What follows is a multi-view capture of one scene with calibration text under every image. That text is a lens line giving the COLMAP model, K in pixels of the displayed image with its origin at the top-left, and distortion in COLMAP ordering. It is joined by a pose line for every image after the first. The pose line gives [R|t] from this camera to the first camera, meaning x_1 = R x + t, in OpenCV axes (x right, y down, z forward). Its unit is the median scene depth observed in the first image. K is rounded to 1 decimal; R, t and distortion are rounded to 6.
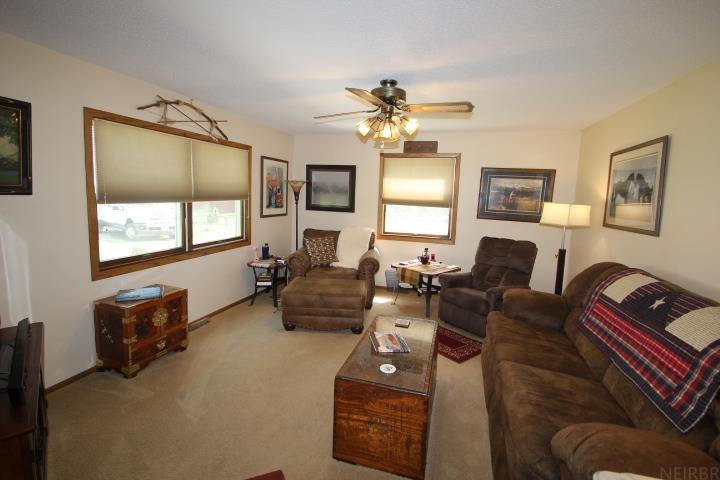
lens RADIAL K [[333.5, 0, 358.4], [0, 333.5, 244.3], [0, 0, 1]] dist [0.004796, -0.009148]
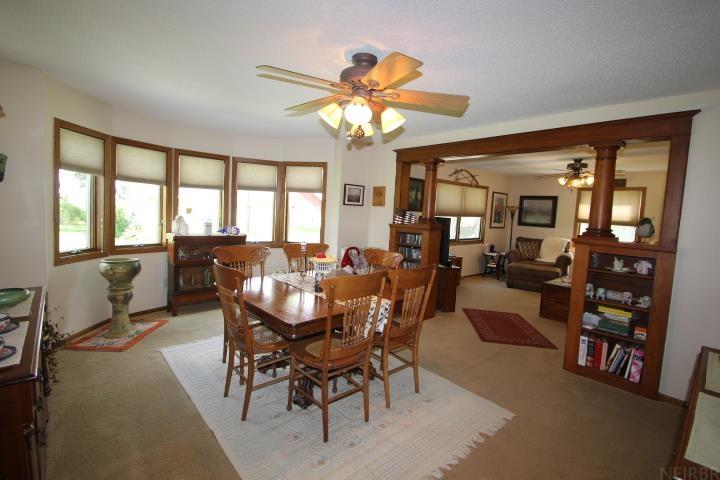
lens RADIAL K [[333.5, 0, 359.1], [0, 333.5, 237.4], [0, 0, 1]] dist [0.004796, -0.009148]
pose [[0.856990, 0.046465, -0.513233, 0.006625], [-0.093736, 0.993368, -0.066586, 0.140319], [0.506736, 0.105172, 0.855662, -0.763477]]
